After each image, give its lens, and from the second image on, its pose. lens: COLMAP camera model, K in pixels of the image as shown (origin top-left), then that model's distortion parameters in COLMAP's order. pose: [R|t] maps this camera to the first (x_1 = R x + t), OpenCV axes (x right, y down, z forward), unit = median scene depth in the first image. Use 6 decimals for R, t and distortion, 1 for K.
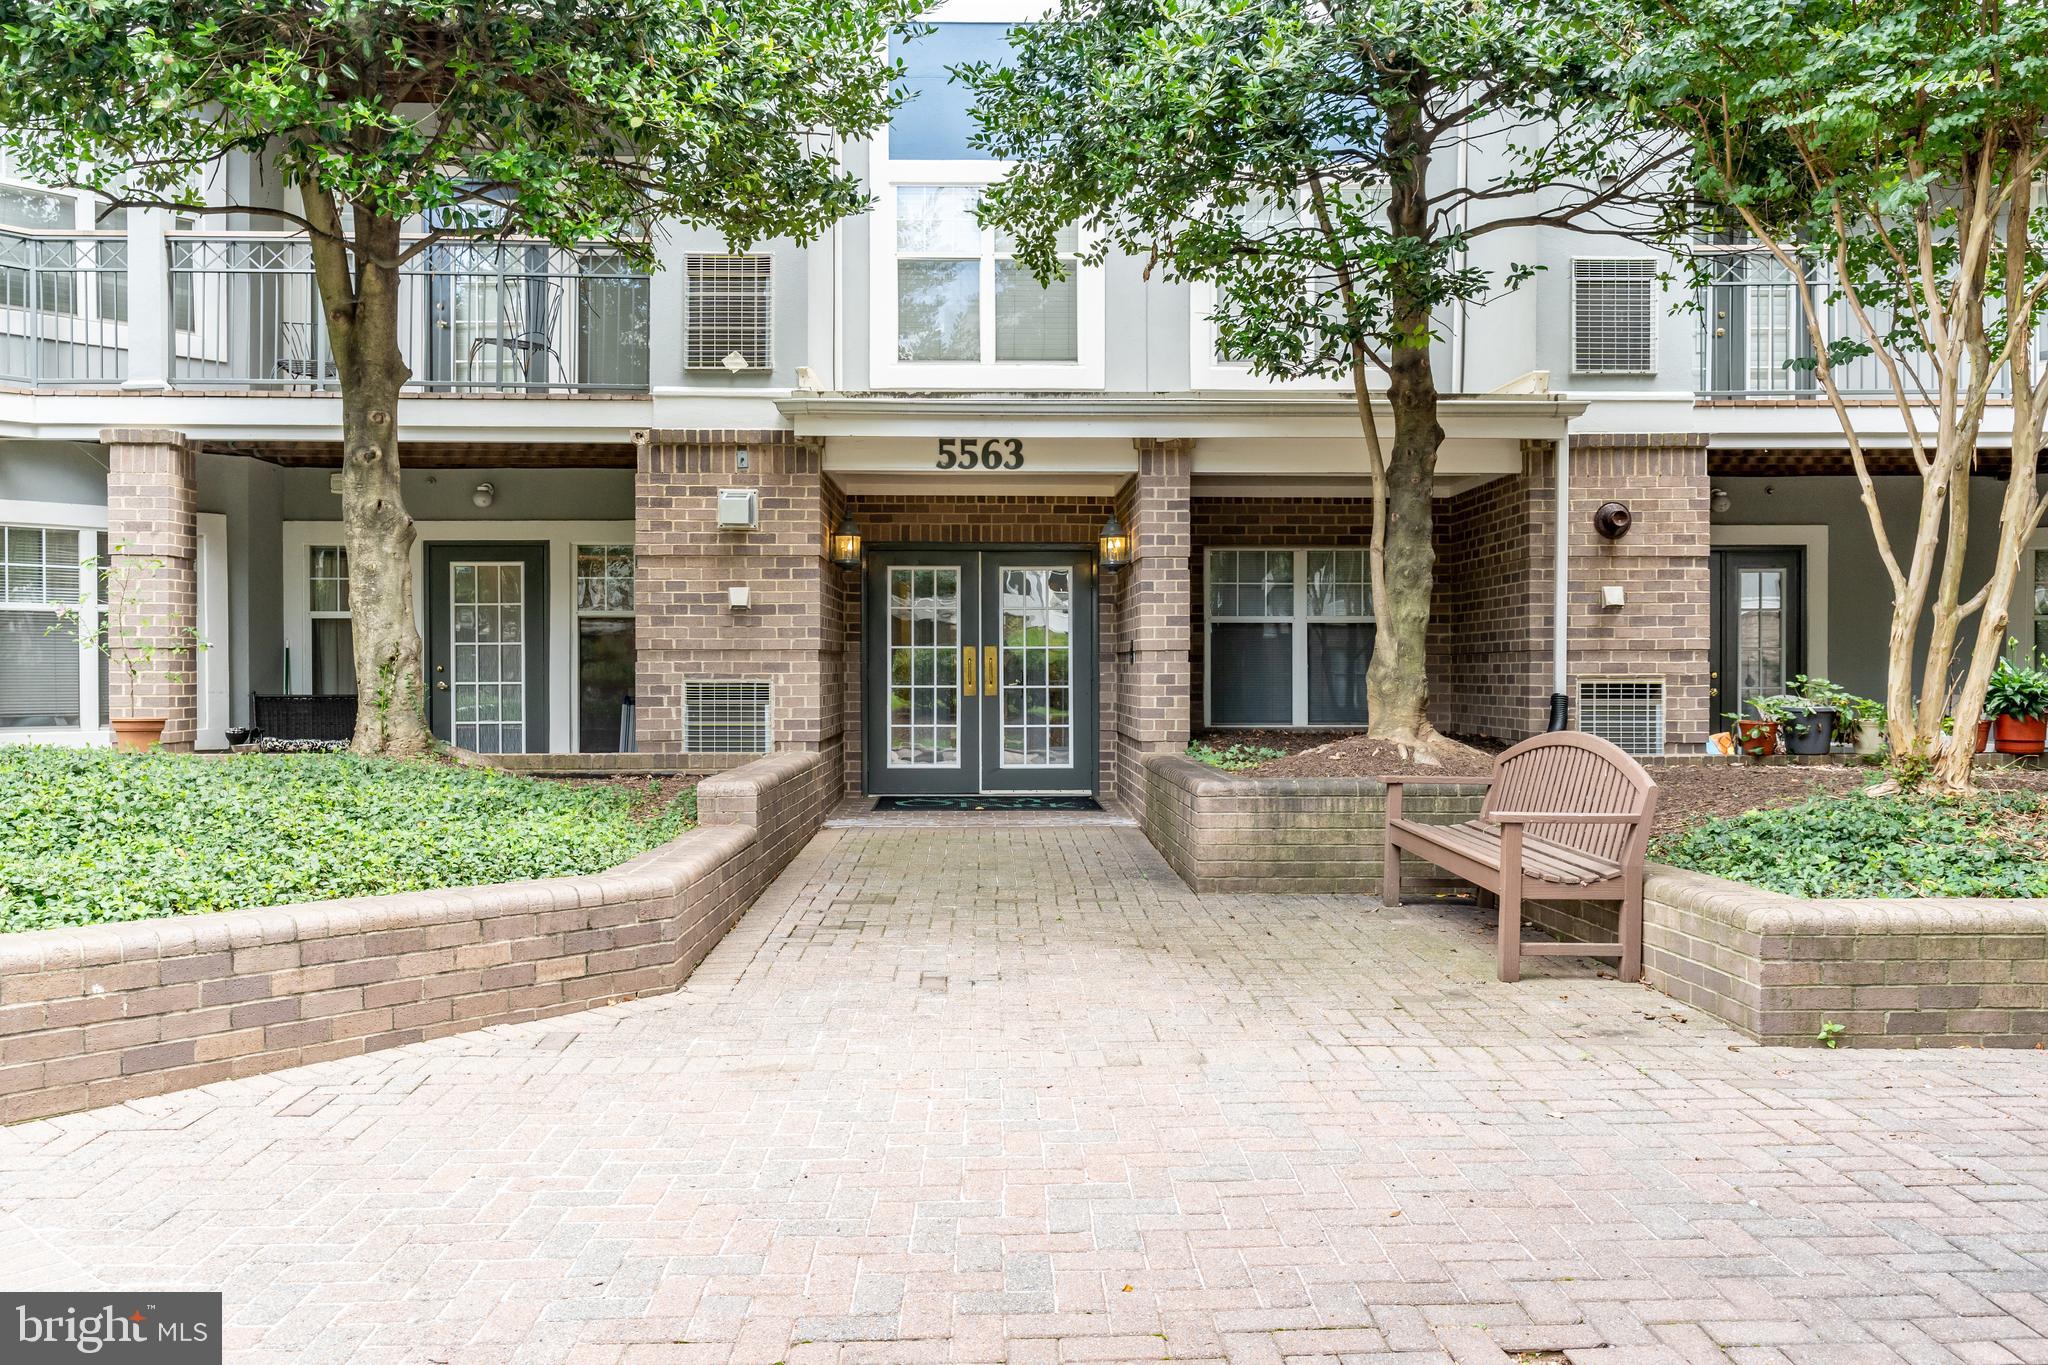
lens RADIAL K [[1637.2, 0, 1024.0], [0, 1637.2, 682.5], [0, 0, 1]] dist [0.046098, 0.002475]
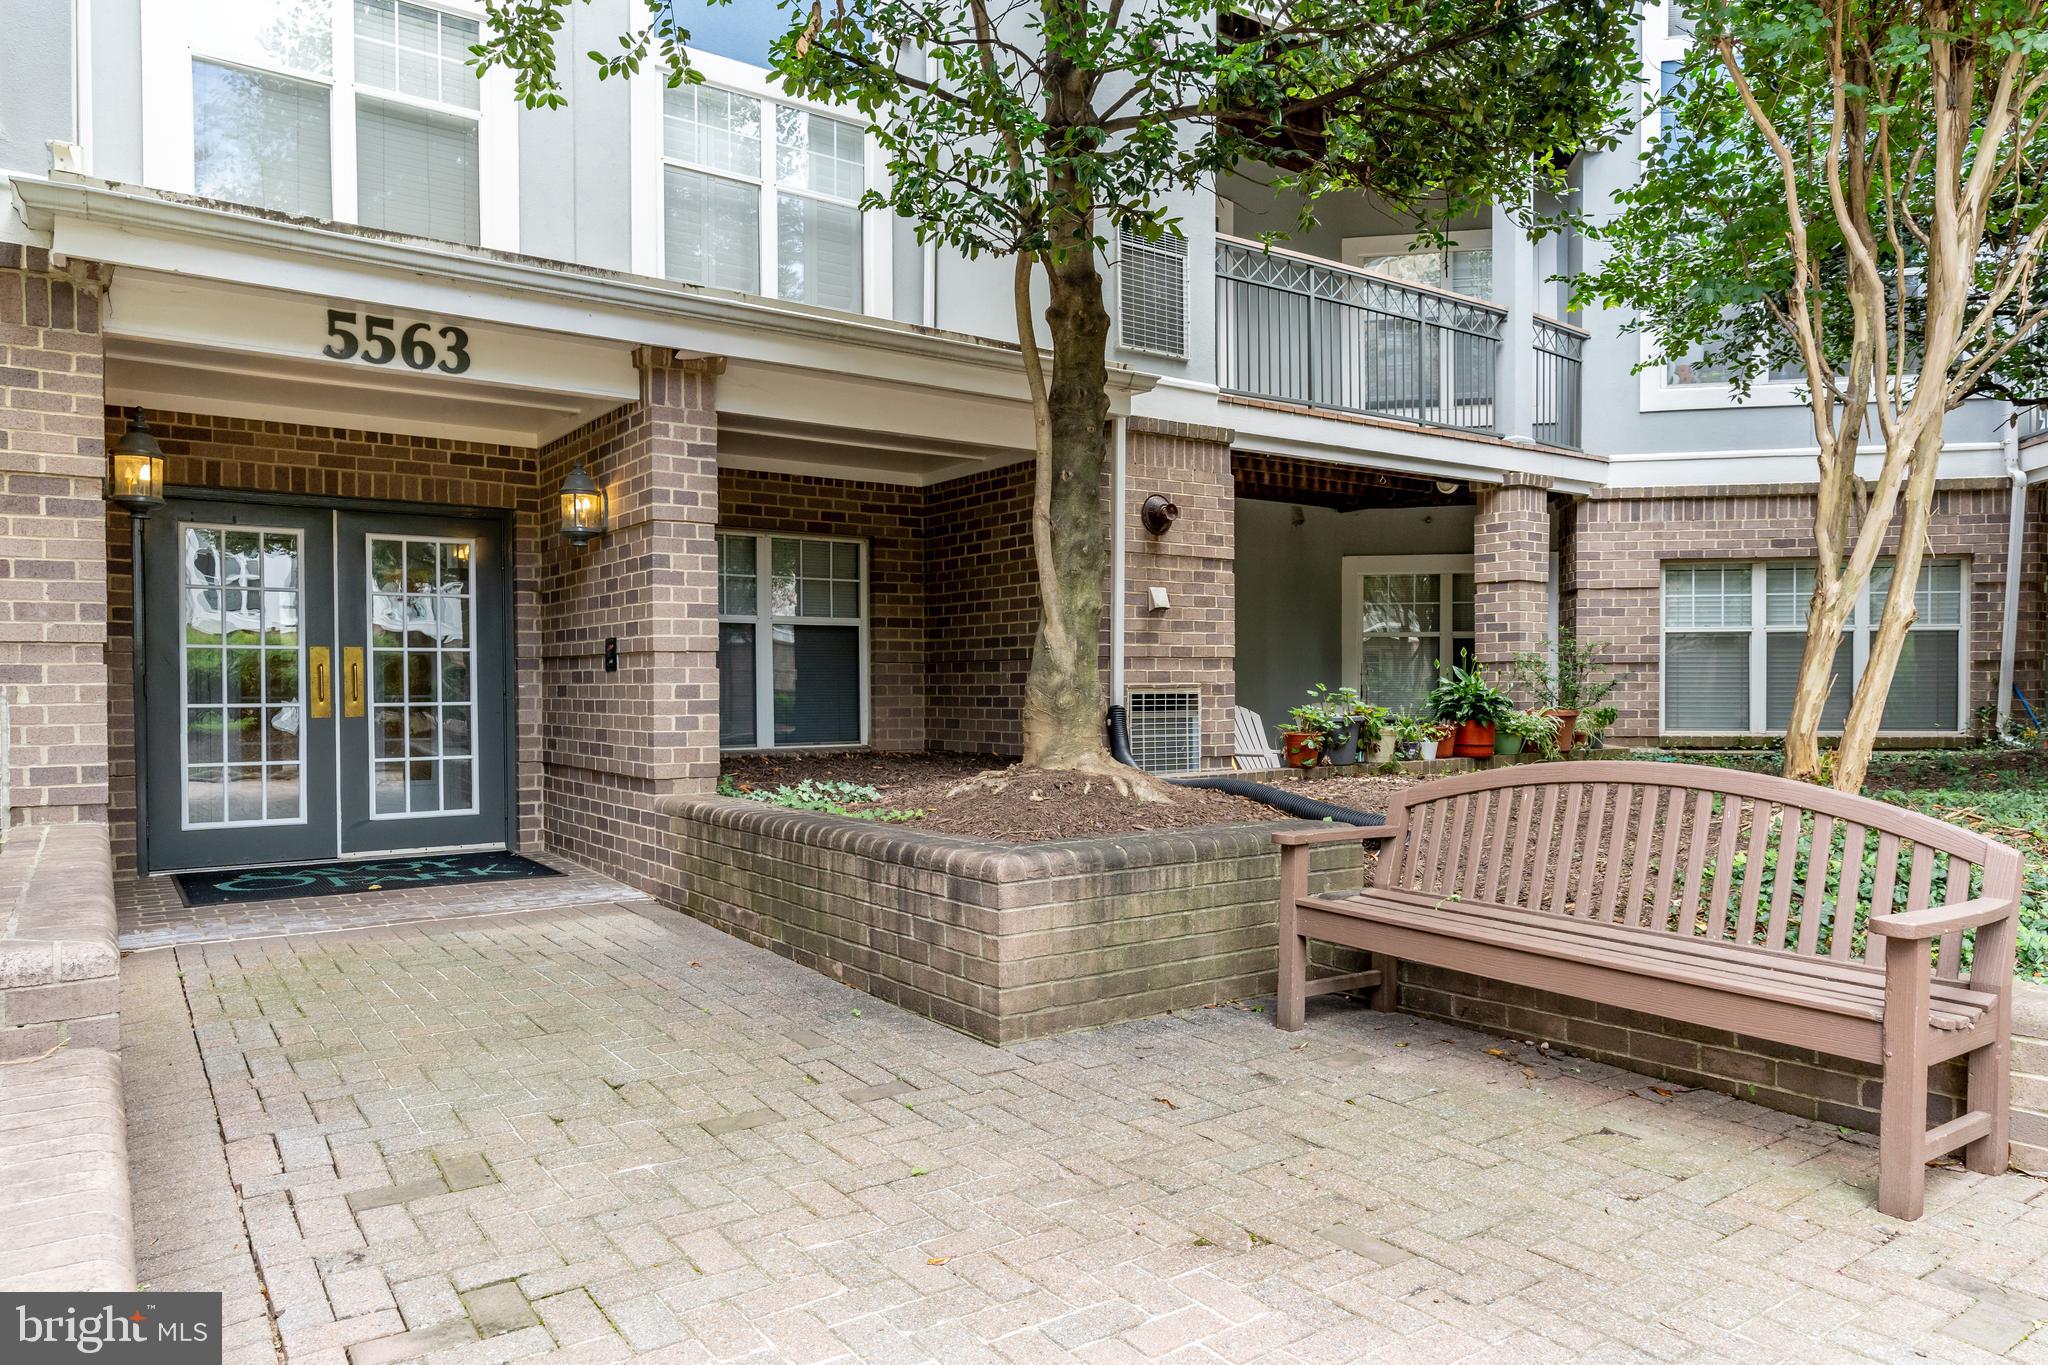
lens RADIAL K [[1329.6, 0, 1014.6], [0, 1329.6, 706.0], [0, 0, 1]] dist [0.002416, 0.001413]
pose [[0.832906, -0.011212, 0.553300, -0.116217], [0.007252, 0.999930, 0.009347, -0.000106], [-0.553367, -0.003773, 0.832929, 0.430928]]
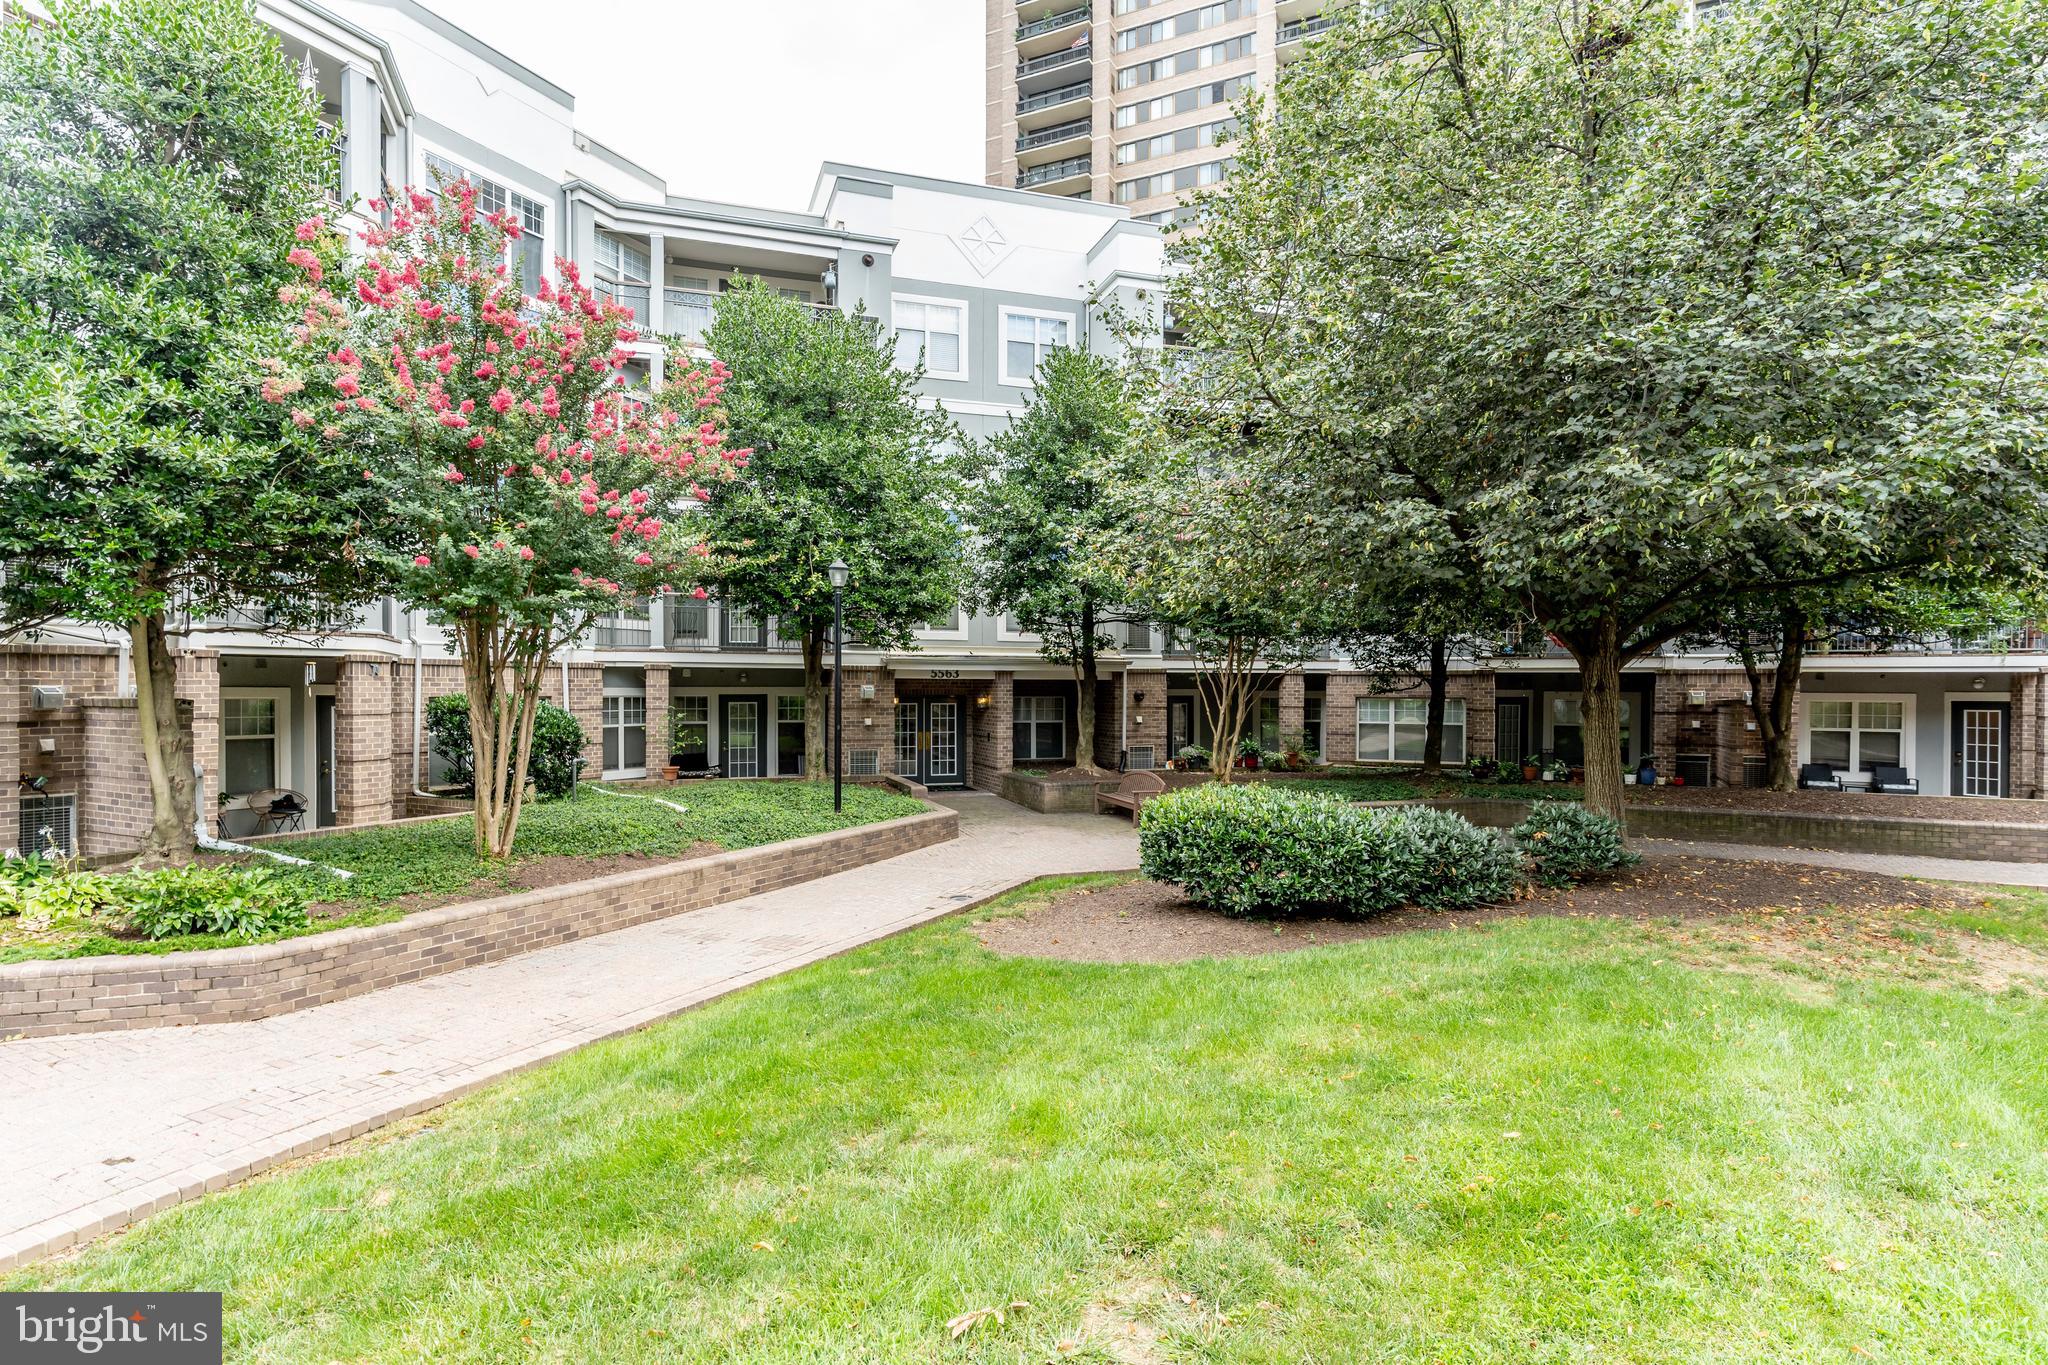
lens RADIAL K [[1114.5, 0, 1024.0], [0, 1114.5, 682.5], [0, 0, 1]] dist [0.000702, 0.000118]
pose [[0.955904, 0.003781, 0.293655, -0.489412], [-0.002020, 0.999978, -0.006297, -0.109693], [-0.293673, 0.005426, 0.955891, -0.998159]]
